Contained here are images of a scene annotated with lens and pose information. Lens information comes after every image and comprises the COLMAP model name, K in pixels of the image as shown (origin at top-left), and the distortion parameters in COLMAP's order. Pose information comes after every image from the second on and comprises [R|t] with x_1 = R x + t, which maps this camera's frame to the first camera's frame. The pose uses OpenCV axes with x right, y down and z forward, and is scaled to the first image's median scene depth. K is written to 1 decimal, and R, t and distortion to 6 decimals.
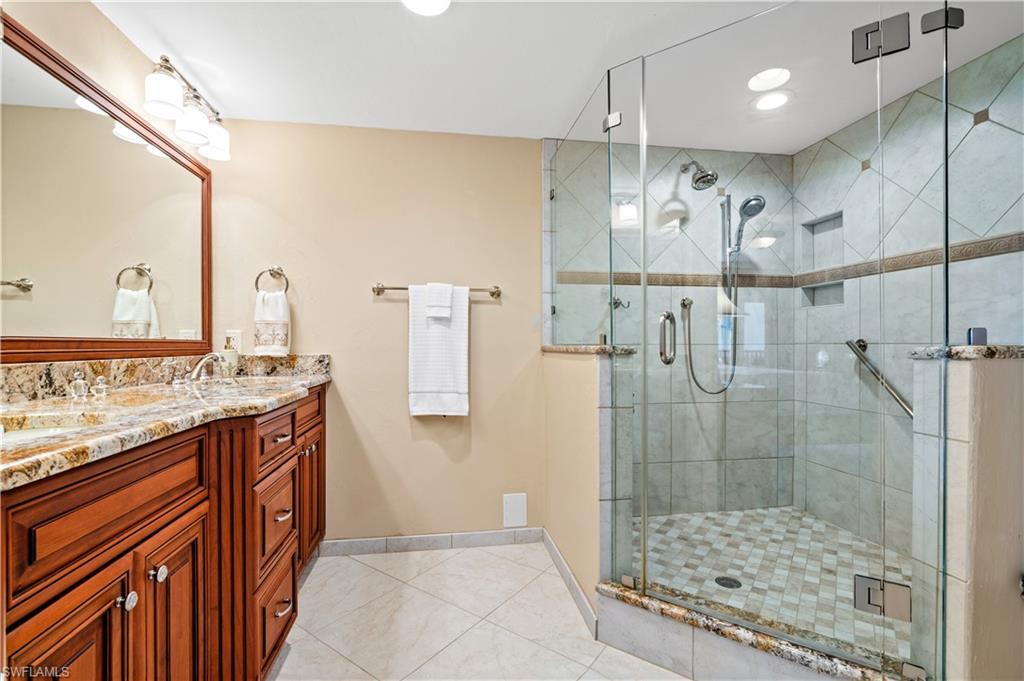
lens RADIAL K [[478.2, 0, 504.1], [0, 478.2, 346.9], [0, 0, 1]] dist [-0.012089, -0.000076]
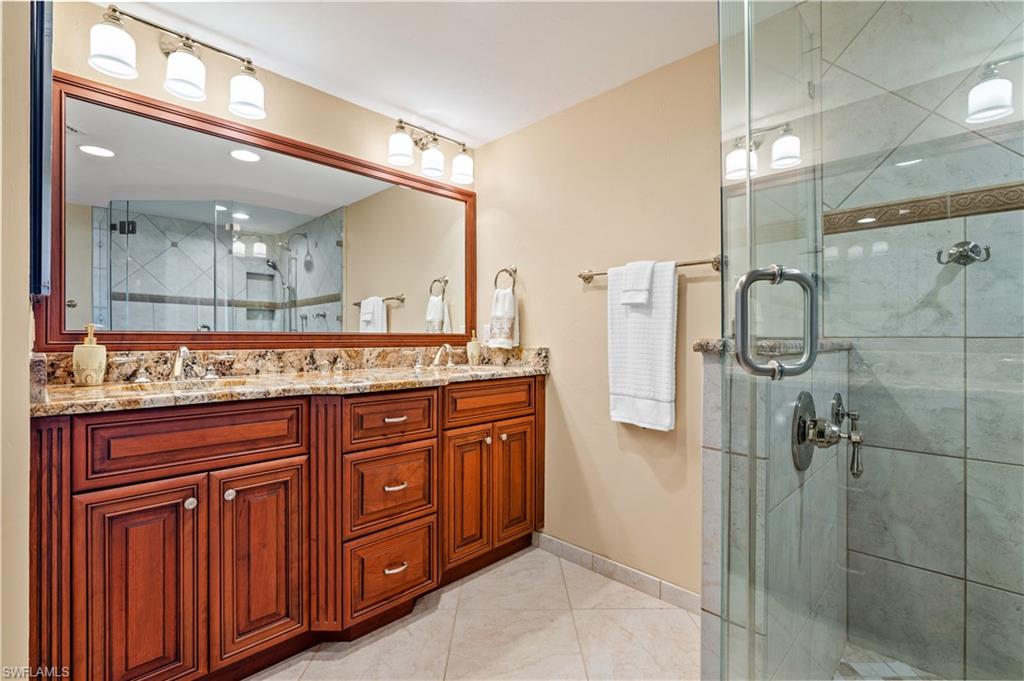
lens RADIAL K [[478.2, 0, 506.7], [0, 478.2, 337.2], [0, 0, 1]] dist [-0.012089, -0.000076]
pose [[0.571341, -0.000890, -0.820712, 0.424991], [-0.004532, 0.999981, -0.004239, -0.001018], [0.820700, 0.006142, 0.571326, 0.382610]]
